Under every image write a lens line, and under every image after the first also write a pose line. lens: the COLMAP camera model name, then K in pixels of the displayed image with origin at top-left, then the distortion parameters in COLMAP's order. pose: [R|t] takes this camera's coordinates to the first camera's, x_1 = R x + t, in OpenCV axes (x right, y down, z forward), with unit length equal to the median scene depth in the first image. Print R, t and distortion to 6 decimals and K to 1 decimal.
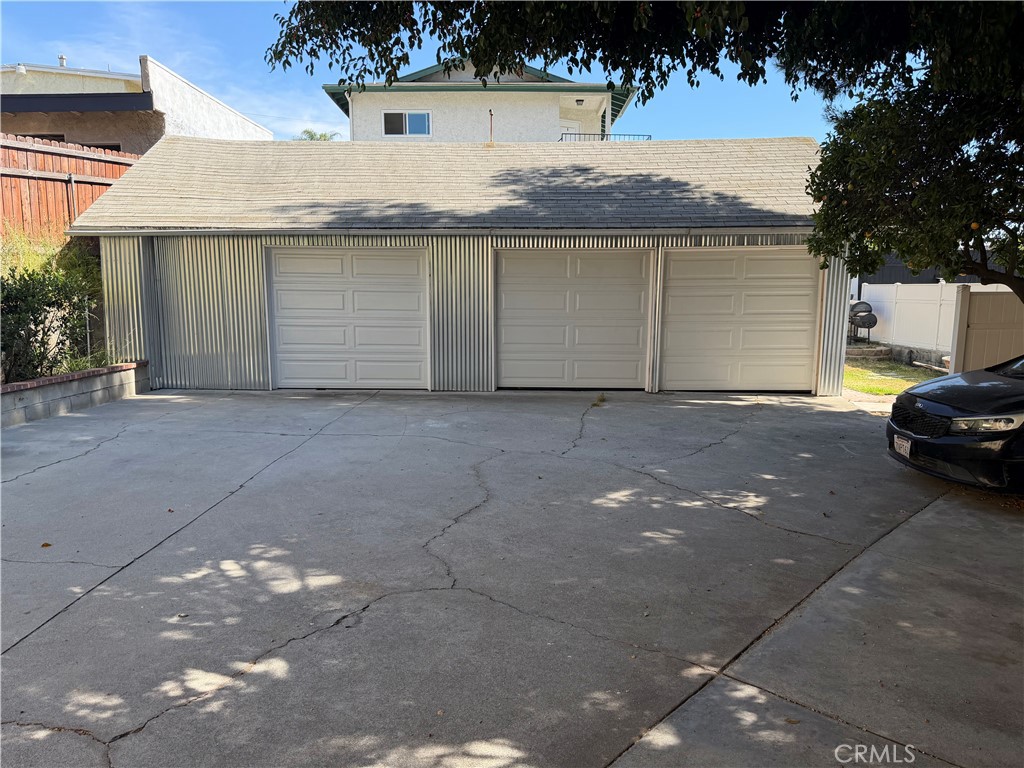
lens RADIAL K [[703.2, 0, 505.0], [0, 703.2, 389.0], [0, 0, 1]] dist [0.054061, -0.071370]
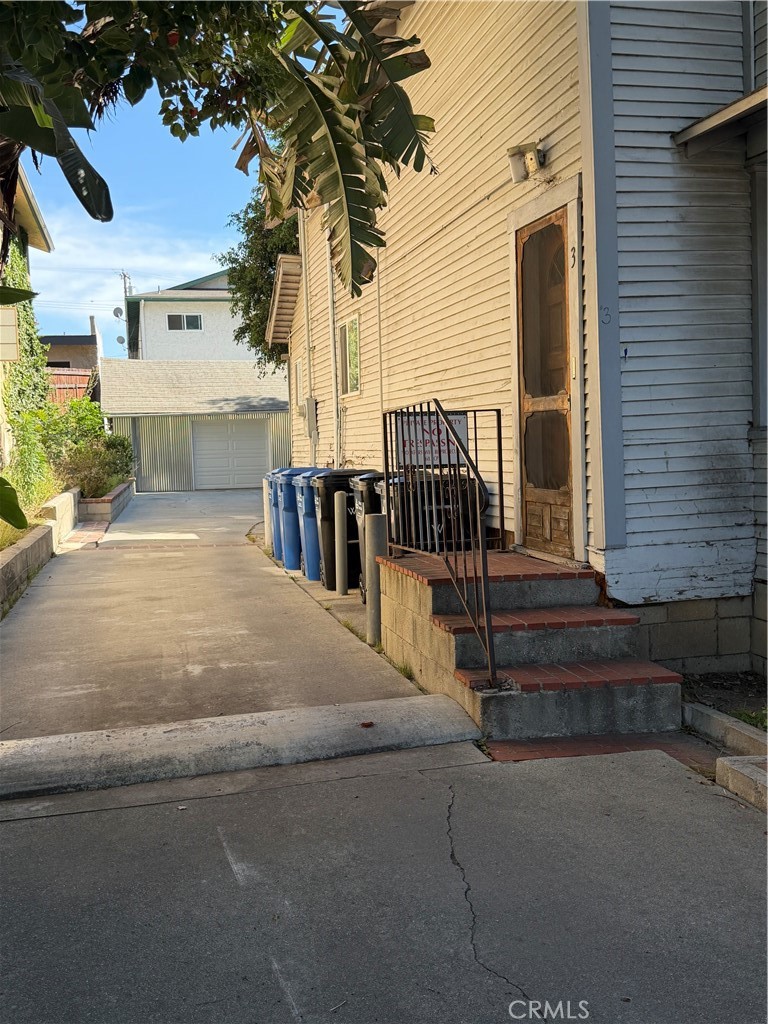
lens RADIAL K [[1041.5, 0, 384.0], [0, 1041.5, 512.0], [0, 0, 1]] dist [0.001183, 0.000016]
pose [[0.960996, -0.060037, 0.269967, -0.725234], [0.077507, 0.995500, -0.054516, 0.300849], [-0.265479, 0.073314, 0.961325, -2.256002]]
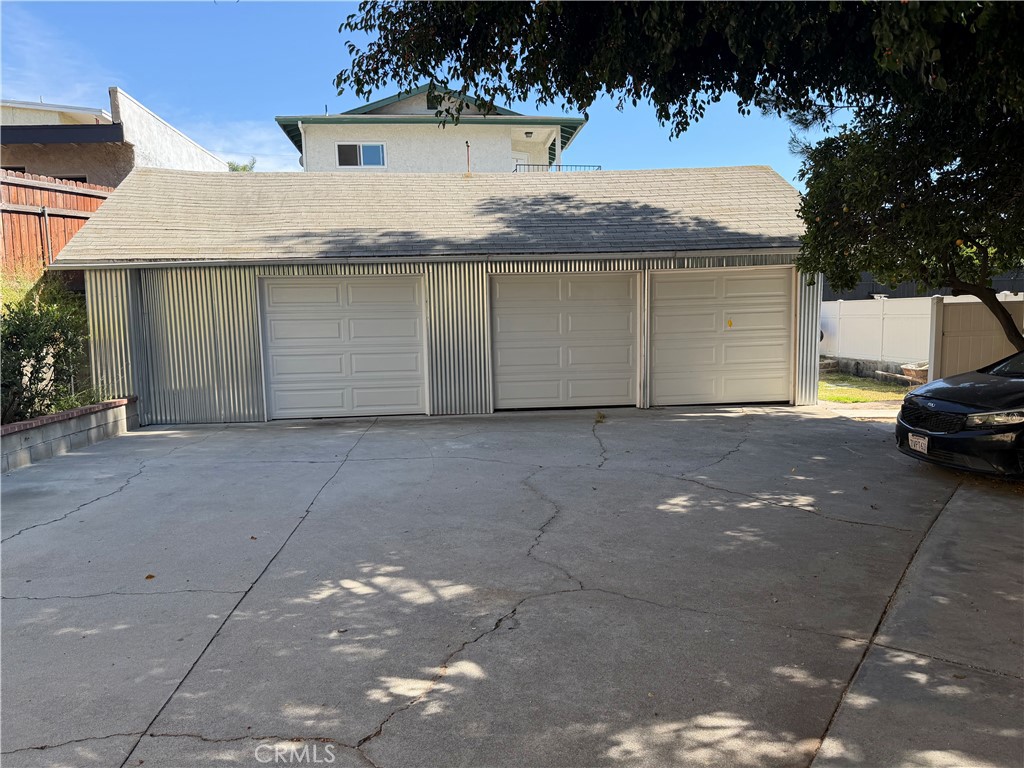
lens RADIAL K [[703.2, 0, 505.0], [0, 703.2, 389.0], [0, 0, 1]] dist [0.054061, -0.071370]
pose [[0.994124, -0.036712, 0.101835, -0.107207], [0.040714, 0.998466, -0.037510, 0.007452], [-0.100302, 0.041436, 0.994094, -0.015478]]
